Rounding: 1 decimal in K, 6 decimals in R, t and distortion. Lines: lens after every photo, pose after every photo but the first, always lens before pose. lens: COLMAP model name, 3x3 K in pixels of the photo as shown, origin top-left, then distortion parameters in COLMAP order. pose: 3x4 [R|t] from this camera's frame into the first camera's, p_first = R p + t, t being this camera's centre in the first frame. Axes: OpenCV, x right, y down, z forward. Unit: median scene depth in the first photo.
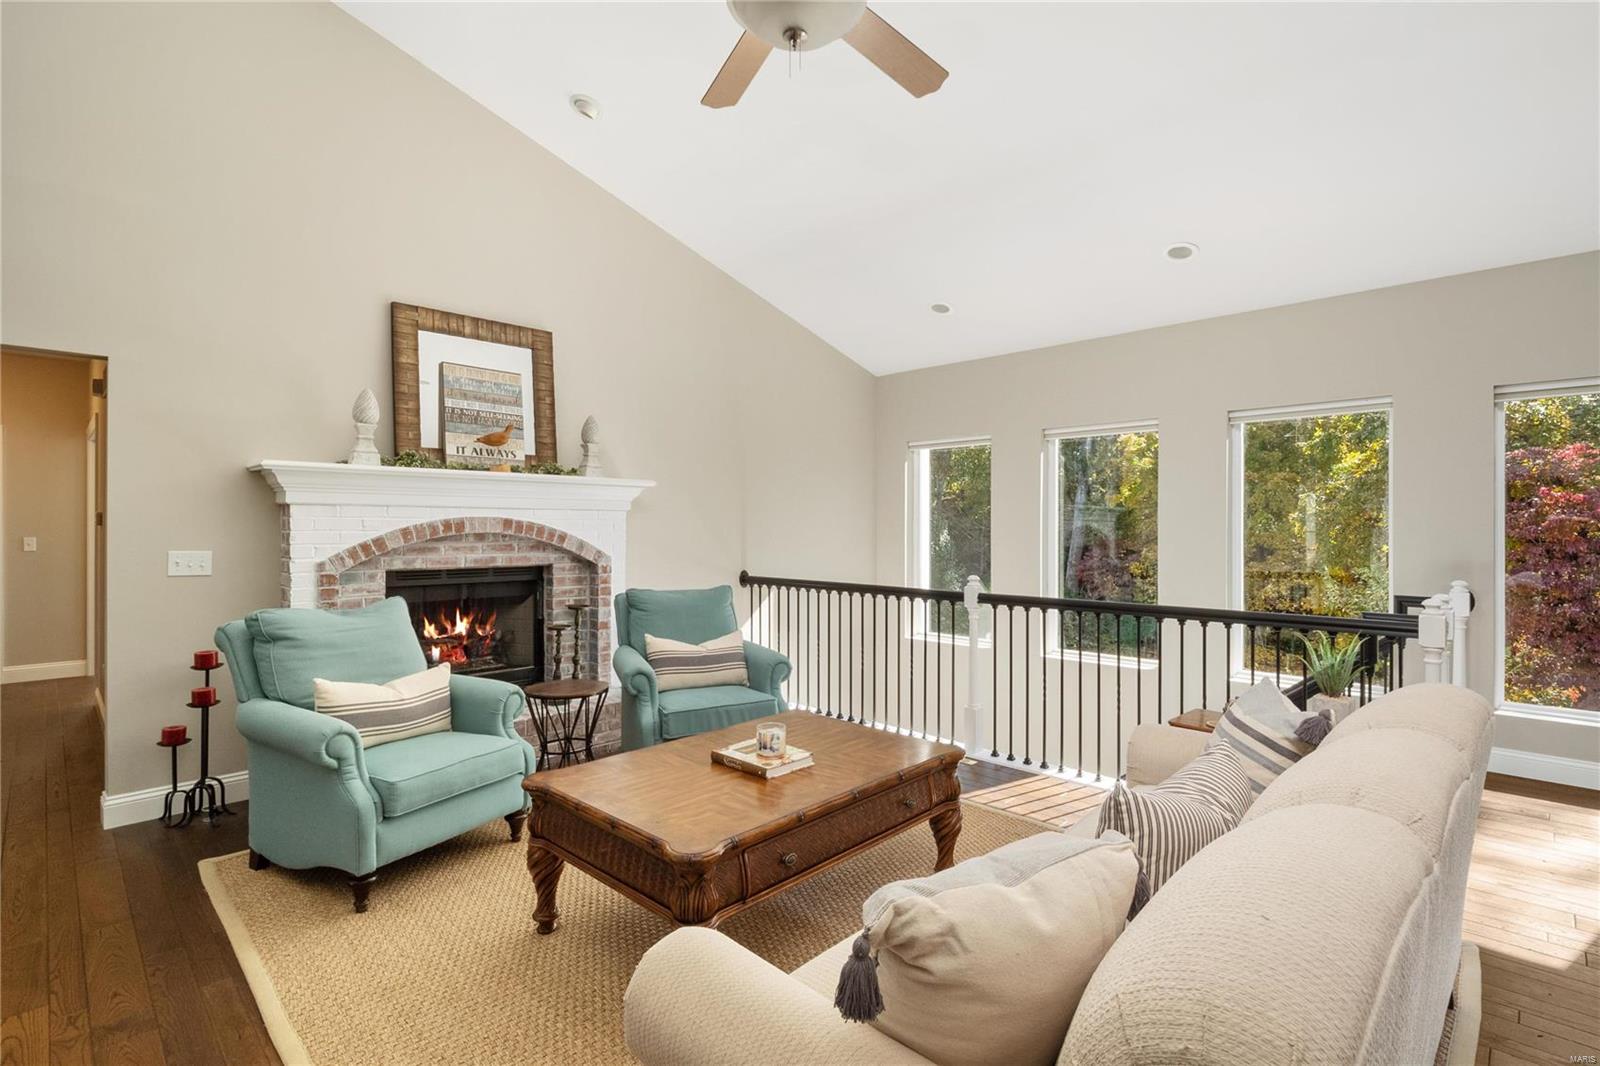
lens RADIAL K [[756.3, 0, 800.6], [0, 756.3, 515.5], [0, 0, 1]] dist [-0.004640, -0.000960]
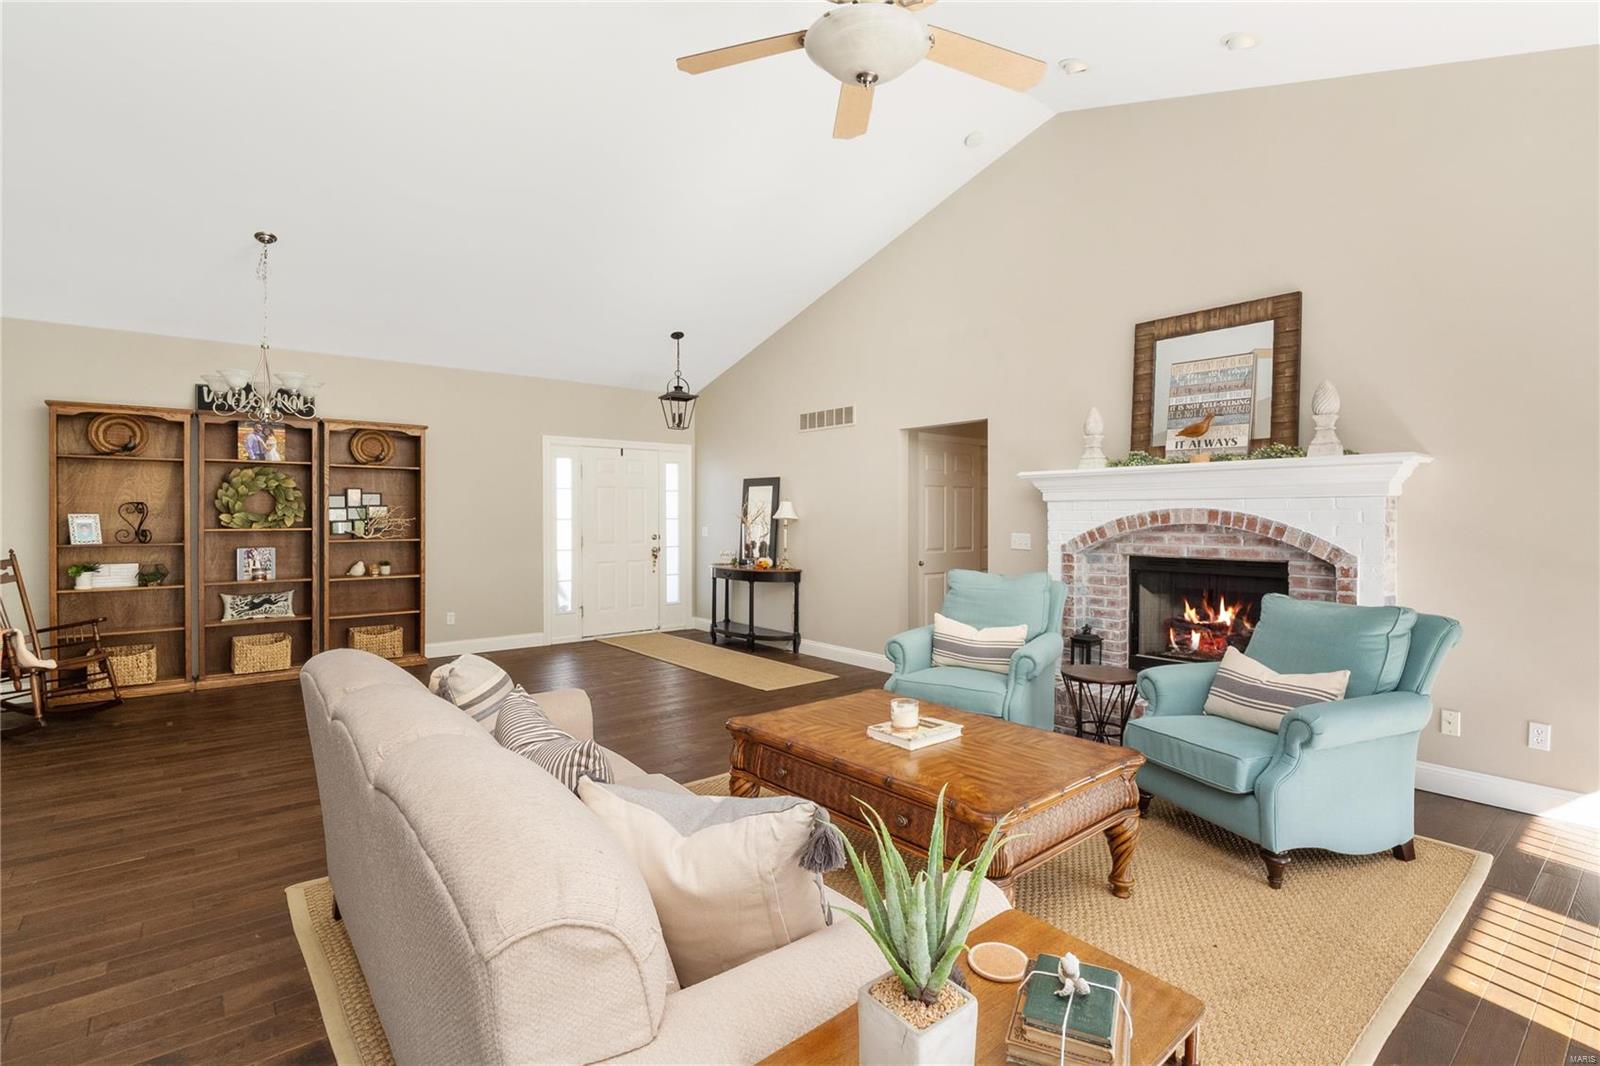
lens RADIAL K [[756.3, 0, 800.6], [0, 756.3, 515.5], [0, 0, 1]] dist [-0.004640, -0.000960]
pose [[-0.108918, 0.002047, -0.994049, 0.639448], [0.020047, 0.999799, -0.000138, 0.001090], [0.993849, -0.019943, -0.108937, 0.577227]]
